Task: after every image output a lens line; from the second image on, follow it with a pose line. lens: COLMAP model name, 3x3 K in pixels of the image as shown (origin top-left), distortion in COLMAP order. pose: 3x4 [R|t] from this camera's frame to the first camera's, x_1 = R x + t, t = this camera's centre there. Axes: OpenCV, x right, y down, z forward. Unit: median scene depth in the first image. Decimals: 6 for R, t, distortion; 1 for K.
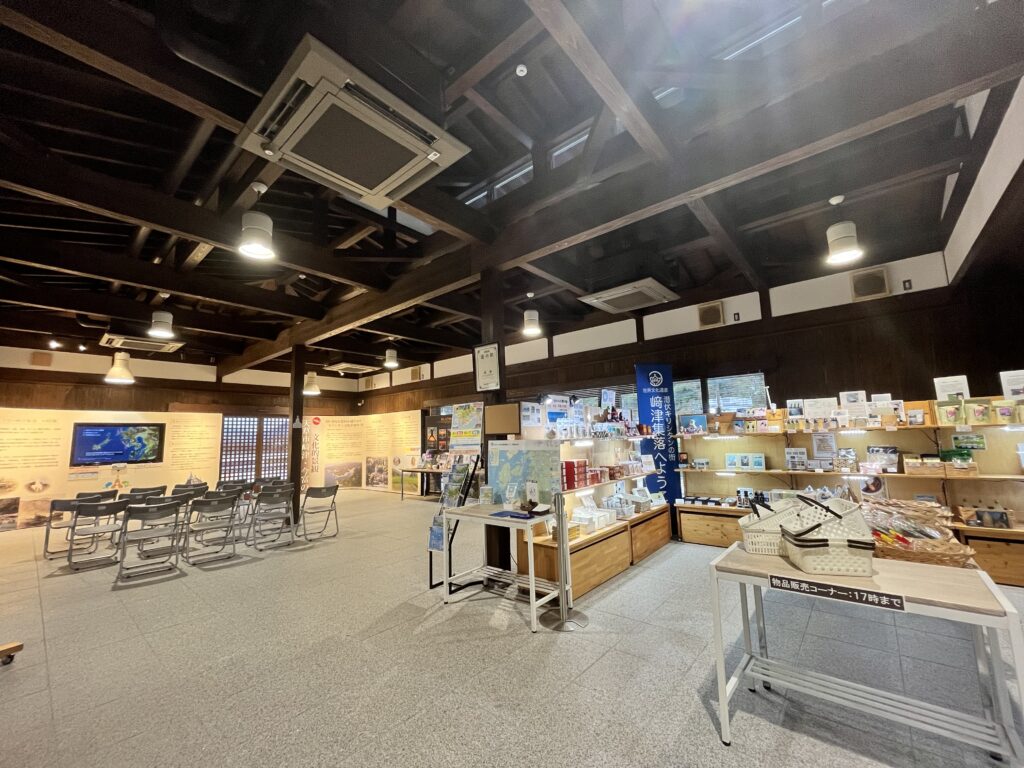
lens RADIAL K [[412.7, 0, 512.0], [0, 412.7, 384.0], [0, 0, 1]] dist [-0.002460, -0.000198]
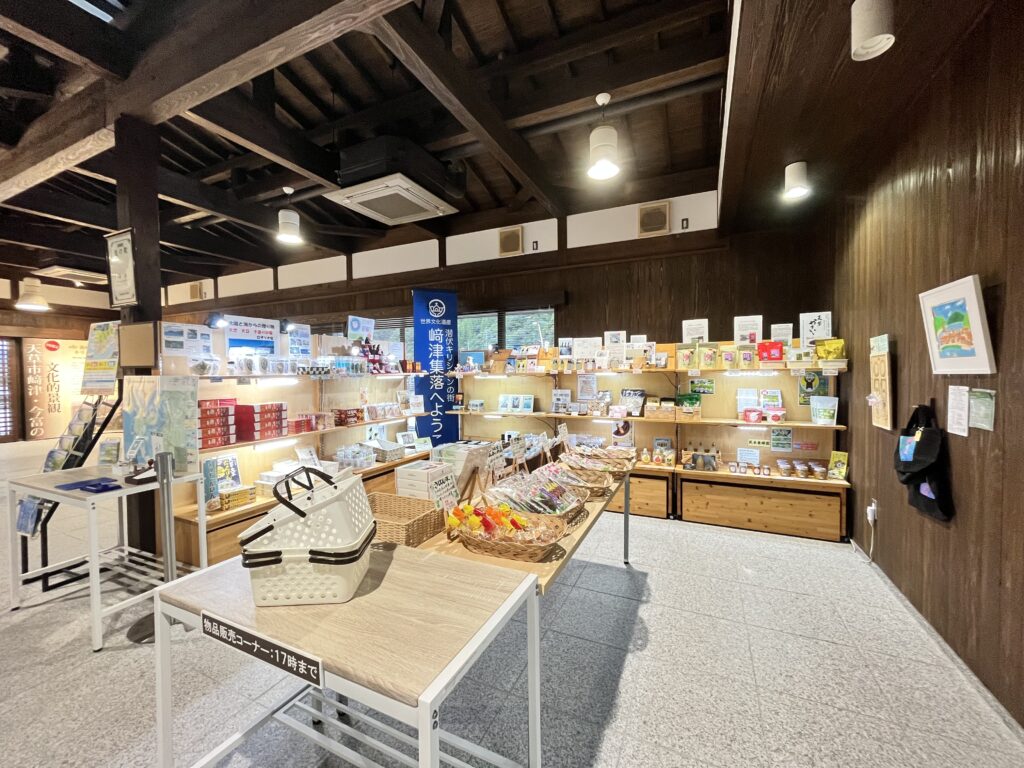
lens RADIAL K [[412.3, 0, 511.9], [0, 412.3, 378.7], [0, 0, 1]] dist [-0.000466, -0.000111]
pose [[0.964384, 0.016801, 0.263970, 0.354980], [-0.053294, 0.989856, 0.131700, 0.013855], [-0.259080, -0.141077, 0.955497, 0.146901]]
